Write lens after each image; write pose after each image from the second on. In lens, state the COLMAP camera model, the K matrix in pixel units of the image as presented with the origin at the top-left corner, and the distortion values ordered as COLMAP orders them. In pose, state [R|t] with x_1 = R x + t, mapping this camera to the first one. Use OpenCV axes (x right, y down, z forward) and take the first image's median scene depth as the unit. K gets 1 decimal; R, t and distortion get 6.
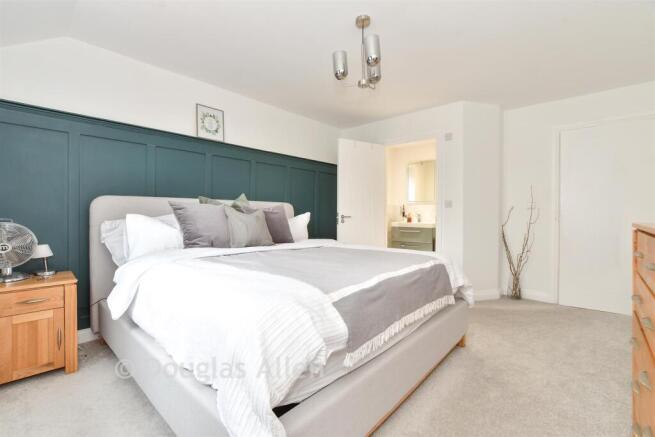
lens RADIAL K [[292.8, 0, 307.3], [0, 292.8, 216.7], [0, 0, 1]] dist [-0.000520, -0.000017]
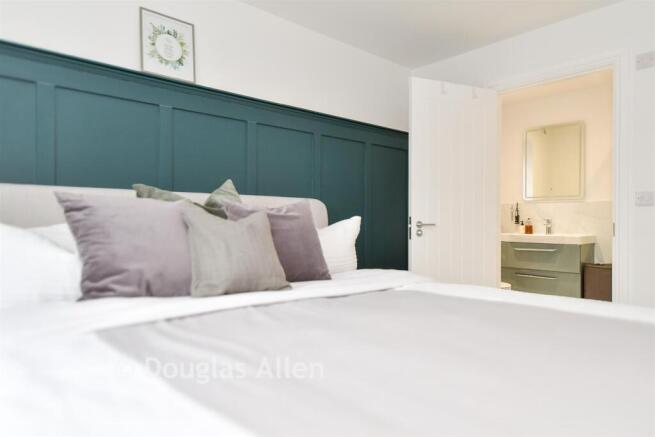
lens RADIAL K [[413.6, 0, 327.5], [0, 413.6, 218.5], [0, 0, 1]] dist [0.001073, 0.000218]
pose [[0.999551, -0.003801, -0.029722, -0.027744], [0.003422, 0.999912, -0.012809, -0.002455], [0.029768, 0.012701, 0.999476, 0.289359]]
